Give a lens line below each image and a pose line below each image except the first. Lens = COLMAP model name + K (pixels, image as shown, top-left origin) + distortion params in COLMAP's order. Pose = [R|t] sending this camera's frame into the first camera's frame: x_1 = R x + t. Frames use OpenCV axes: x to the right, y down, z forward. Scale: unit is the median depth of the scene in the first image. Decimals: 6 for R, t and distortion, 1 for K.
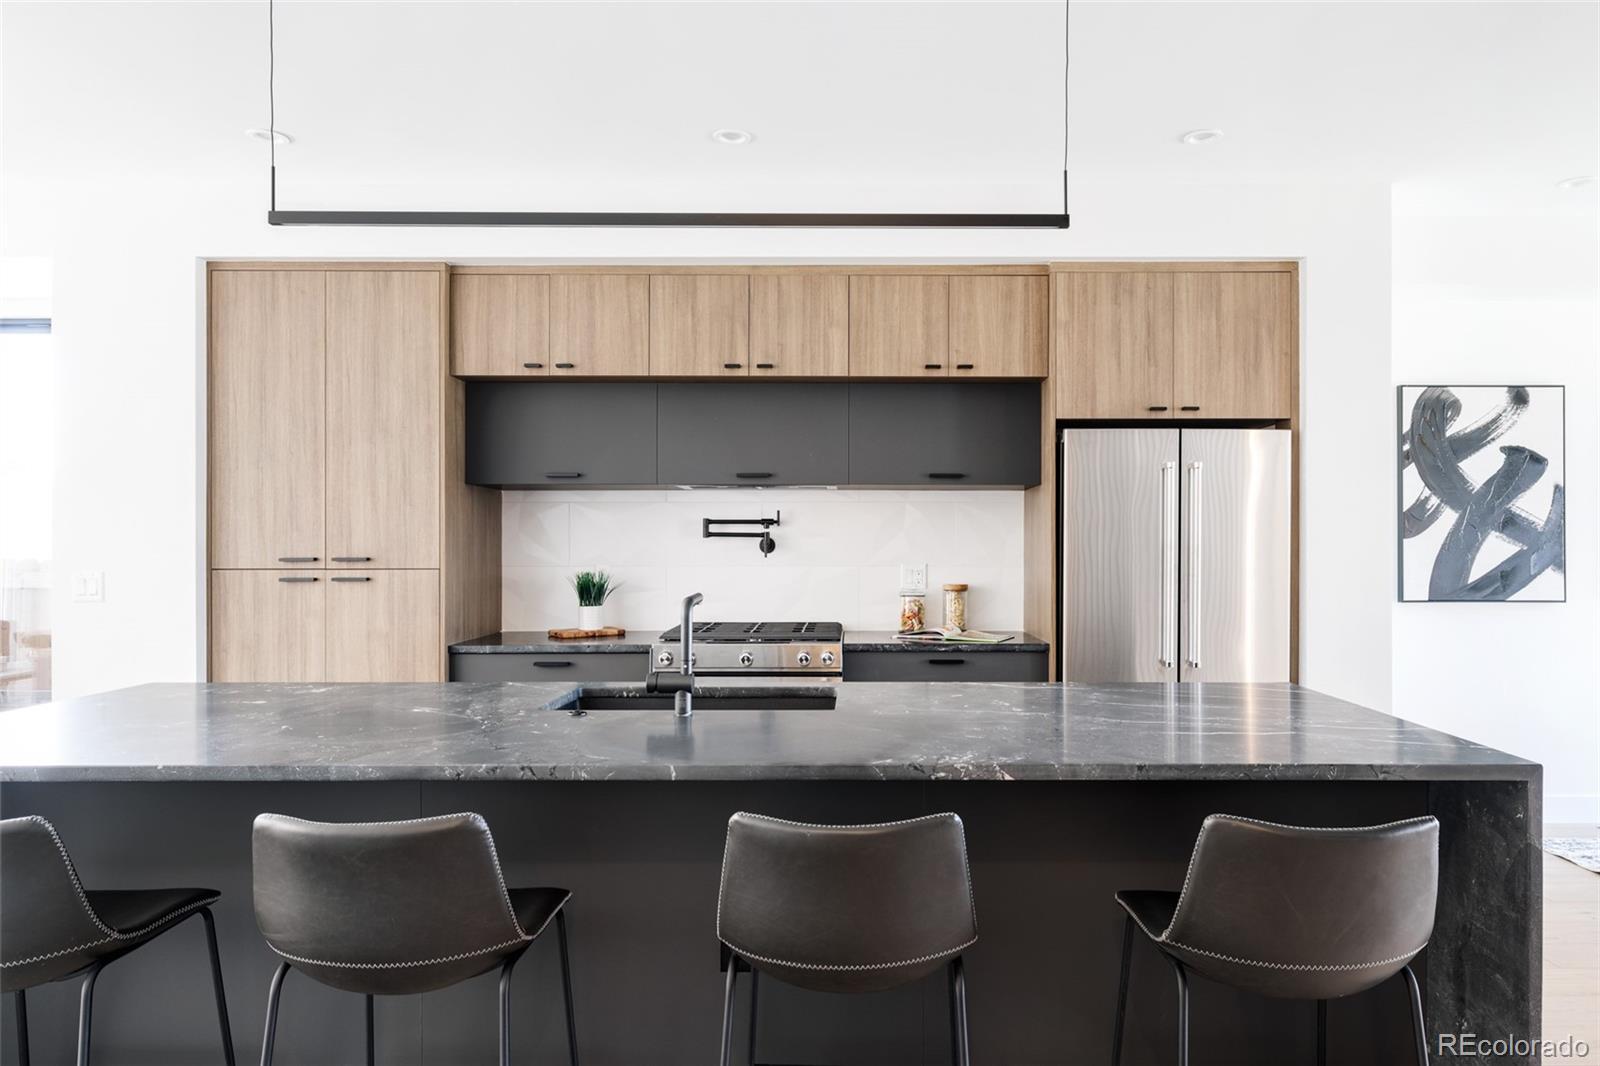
lens RADIAL K [[1015.6, 0, 810.0], [0, 1015.6, 537.4], [0, 0, 1]] dist [-0.009808, 0.000668]
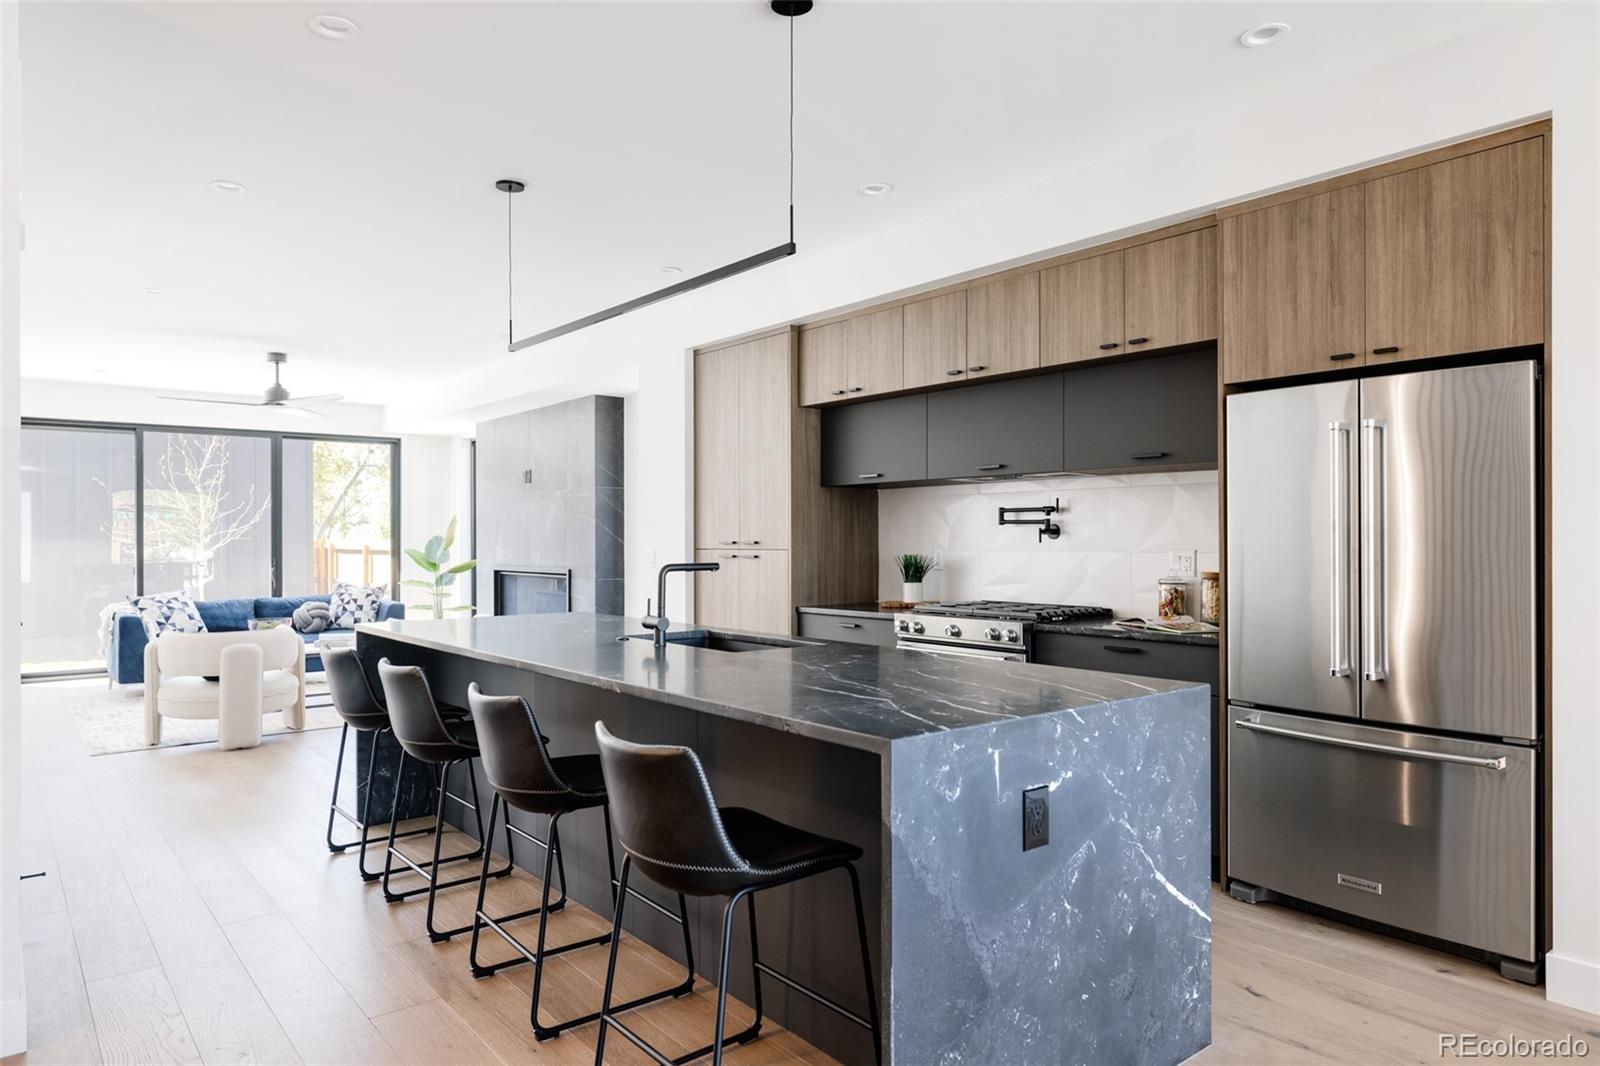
lens RADIAL K [[995.9, 0, 796.1], [0, 995.9, 537.9], [0, 0, 1]] dist [0.010698, -0.009241]
pose [[0.634875, -0.003143, -0.772608, 0.672182], [0.004944, 0.999988, -0.000005, 0.014884], [0.772599, -0.003817, 0.634883, 0.156105]]
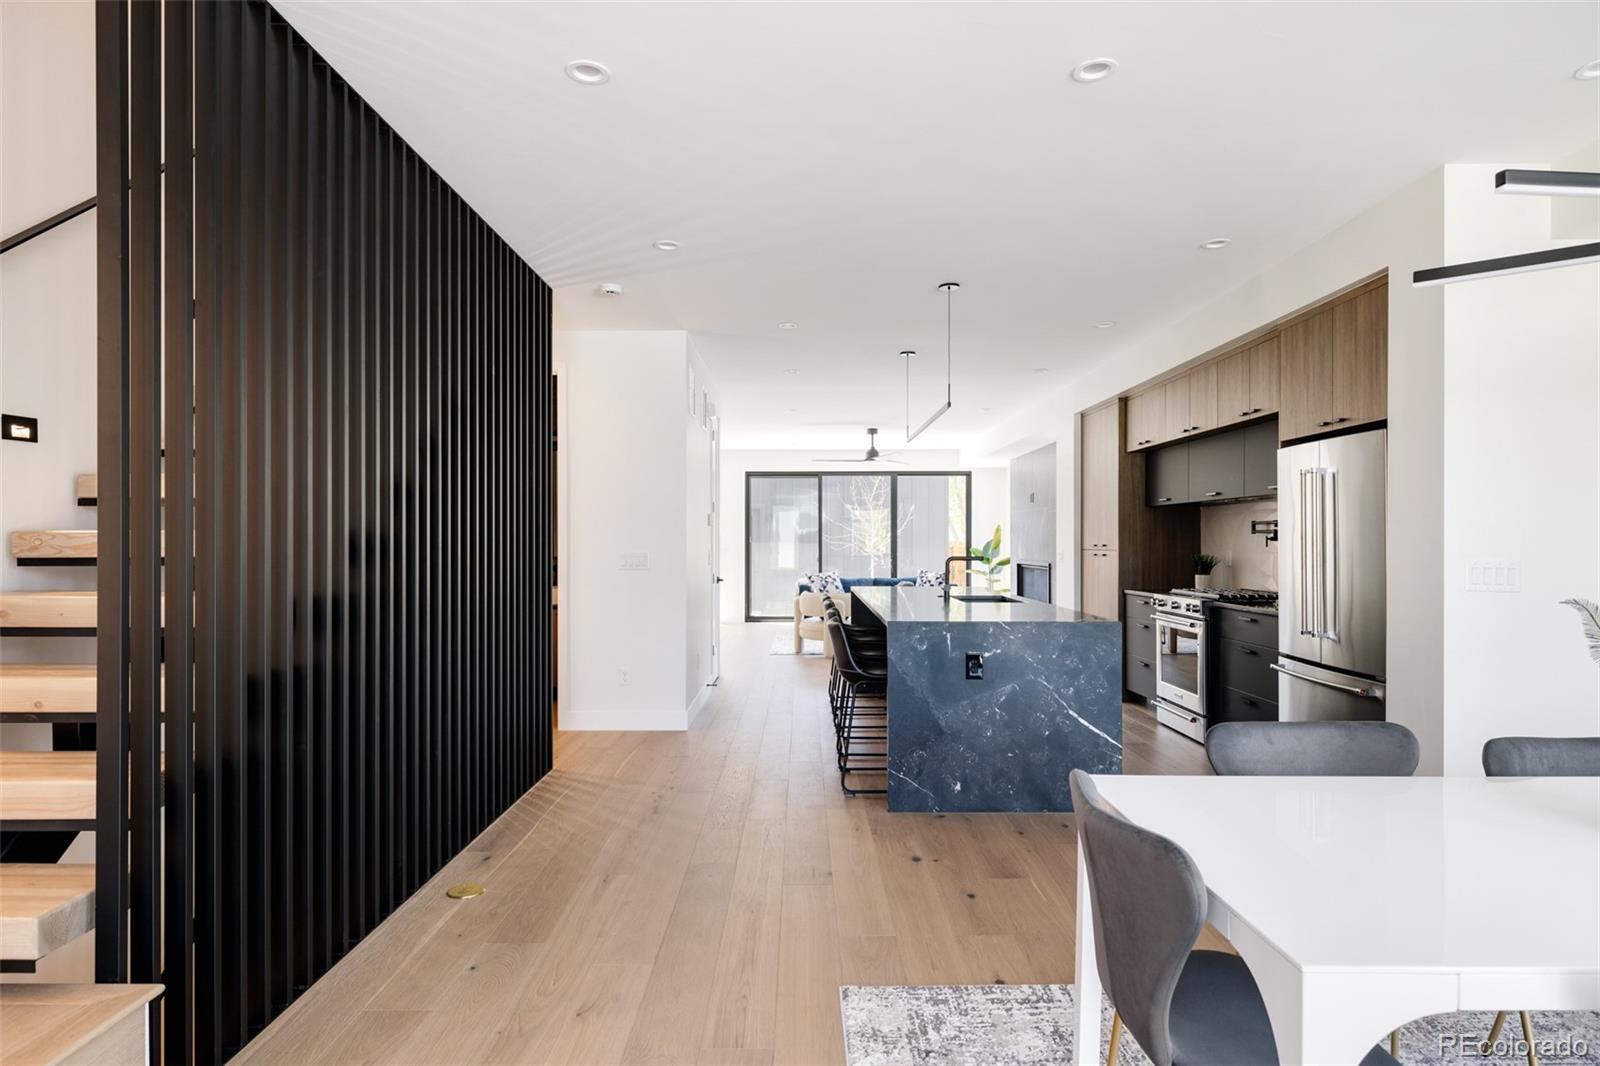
lens RADIAL K [[907.8, 0, 798.5], [0, 907.8, 539.2], [0, 0, 1]] dist [0.008100, 0.001203]
pose [[-0.000543, -0.002231, -0.999997, 1.414228], [0.001099, 0.999997, -0.002232, 0.012046], [0.999999, -0.001100, -0.000540, 0.367469]]
